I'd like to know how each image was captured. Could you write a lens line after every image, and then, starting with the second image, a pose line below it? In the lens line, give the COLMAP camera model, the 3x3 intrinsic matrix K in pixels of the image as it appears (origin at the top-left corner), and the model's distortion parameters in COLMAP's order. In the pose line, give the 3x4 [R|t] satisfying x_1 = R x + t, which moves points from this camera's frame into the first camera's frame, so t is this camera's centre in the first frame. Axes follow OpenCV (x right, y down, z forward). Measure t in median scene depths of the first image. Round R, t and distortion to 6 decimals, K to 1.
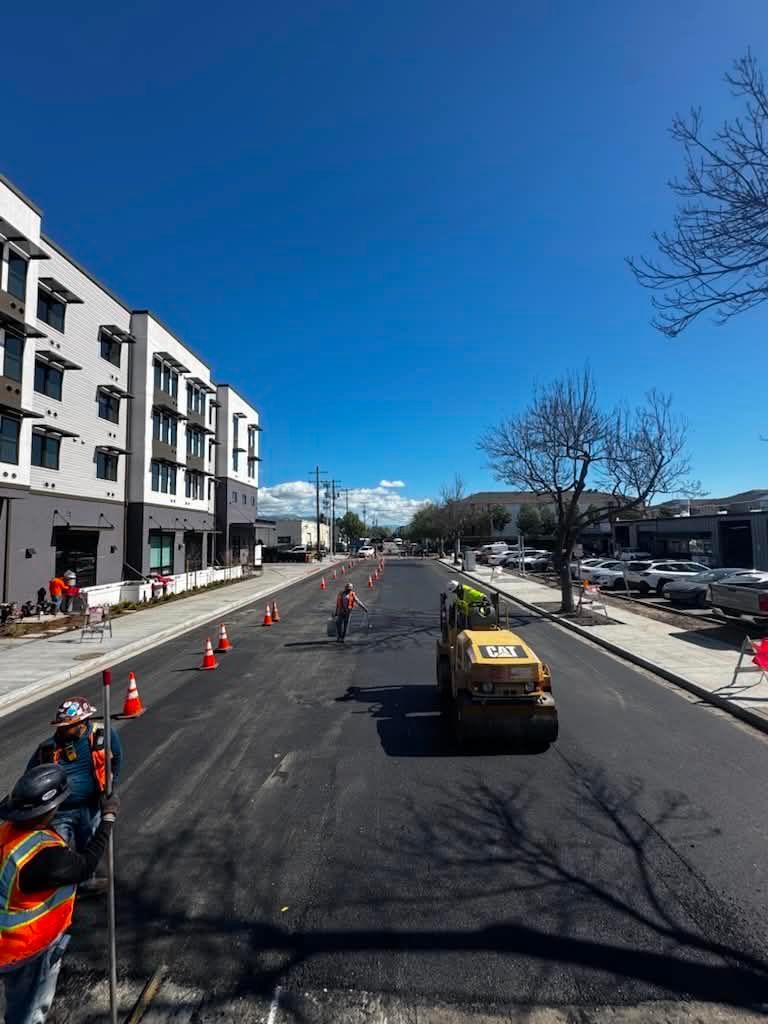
lens RADIAL K [[397.7, 0, 384.0], [0, 397.7, 512.0], [0, 0, 1]] dist [0.001751, 0.000136]
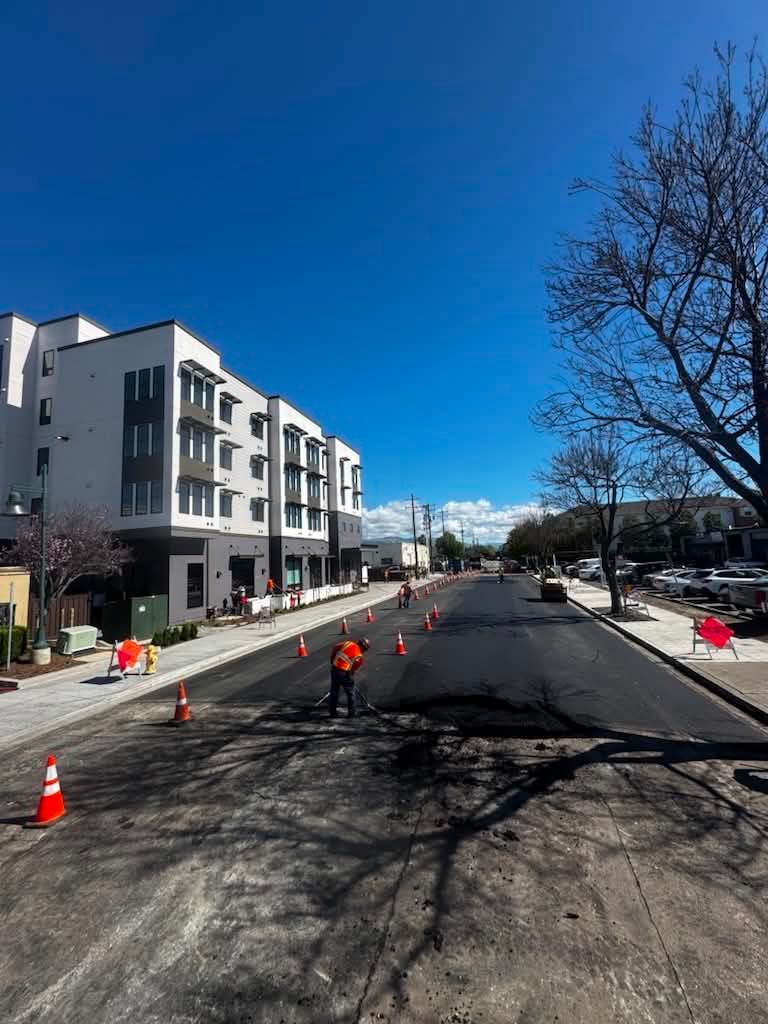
lens RADIAL K [[397.7, 0, 384.0], [0, 397.7, 512.0], [0, 0, 1]] dist [0.001751, 0.000136]
pose [[0.966558, -0.063162, -0.248547, 0.069961], [0.050512, 0.997098, -0.056953, -0.010470], [0.251423, 0.042494, 0.966944, -0.213226]]
